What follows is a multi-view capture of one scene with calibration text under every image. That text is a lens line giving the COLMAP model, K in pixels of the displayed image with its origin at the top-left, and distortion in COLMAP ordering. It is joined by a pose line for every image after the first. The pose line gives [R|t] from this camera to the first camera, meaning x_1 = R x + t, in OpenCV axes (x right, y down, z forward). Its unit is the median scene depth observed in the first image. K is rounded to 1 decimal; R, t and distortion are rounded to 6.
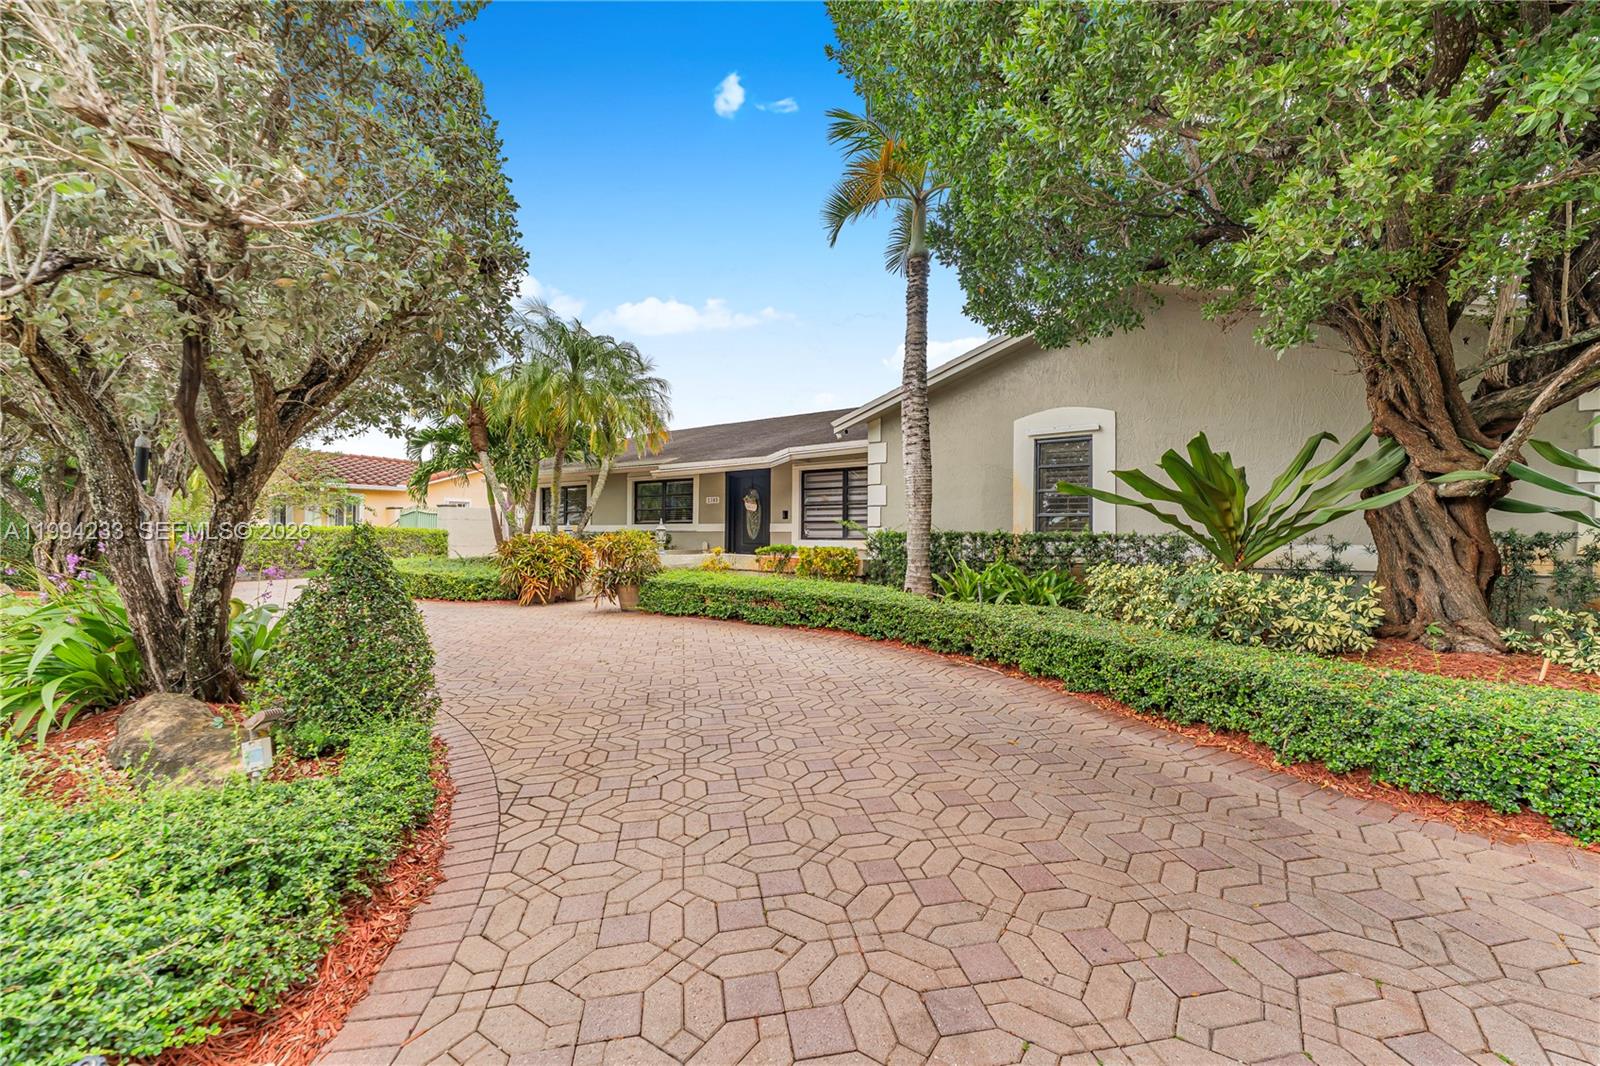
lens RADIAL K [[635.2, 0, 800.0], [0, 635.2, 533.0], [0, 0, 1]] dist [0.008825, -0.000017]
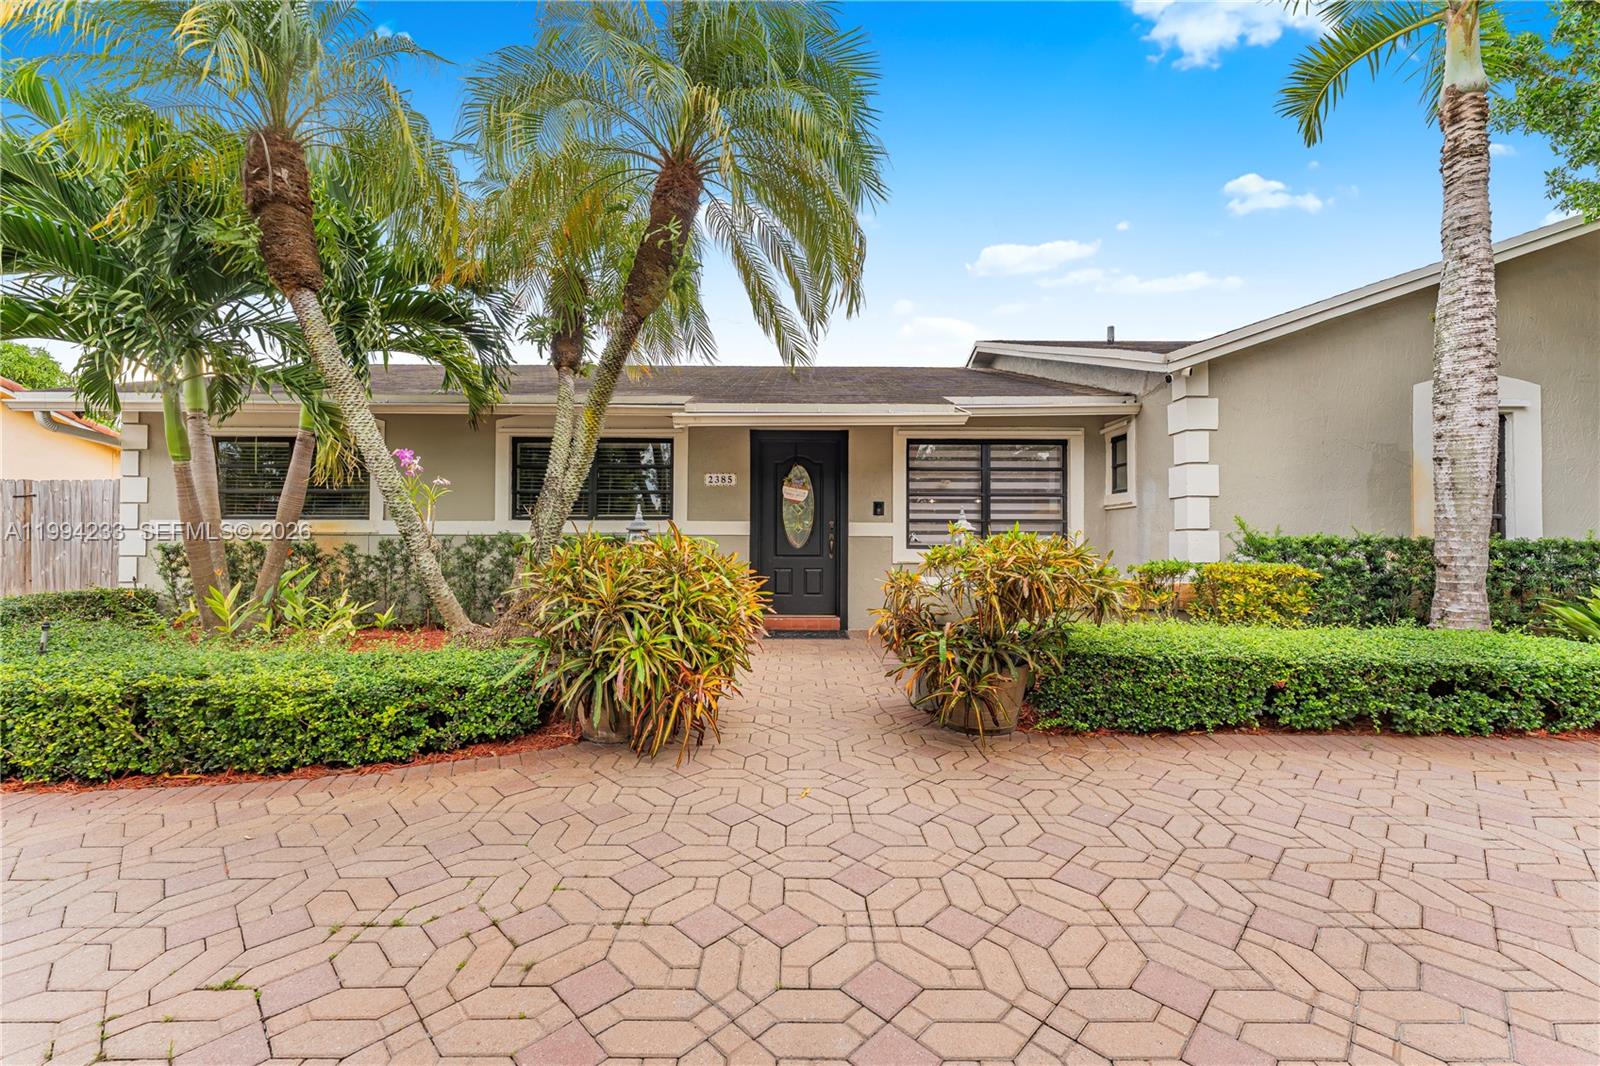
lens RADIAL K [[644.7, 0, 795.9], [0, 644.7, 535.6], [0, 0, 1]] dist [0.000442, -0.000198]
pose [[0.815224, 0.003999, 0.579133, -0.455118], [-0.003784, 0.999992, -0.001579, -0.001237], [-0.579134, -0.000904, 0.815232, 0.543628]]
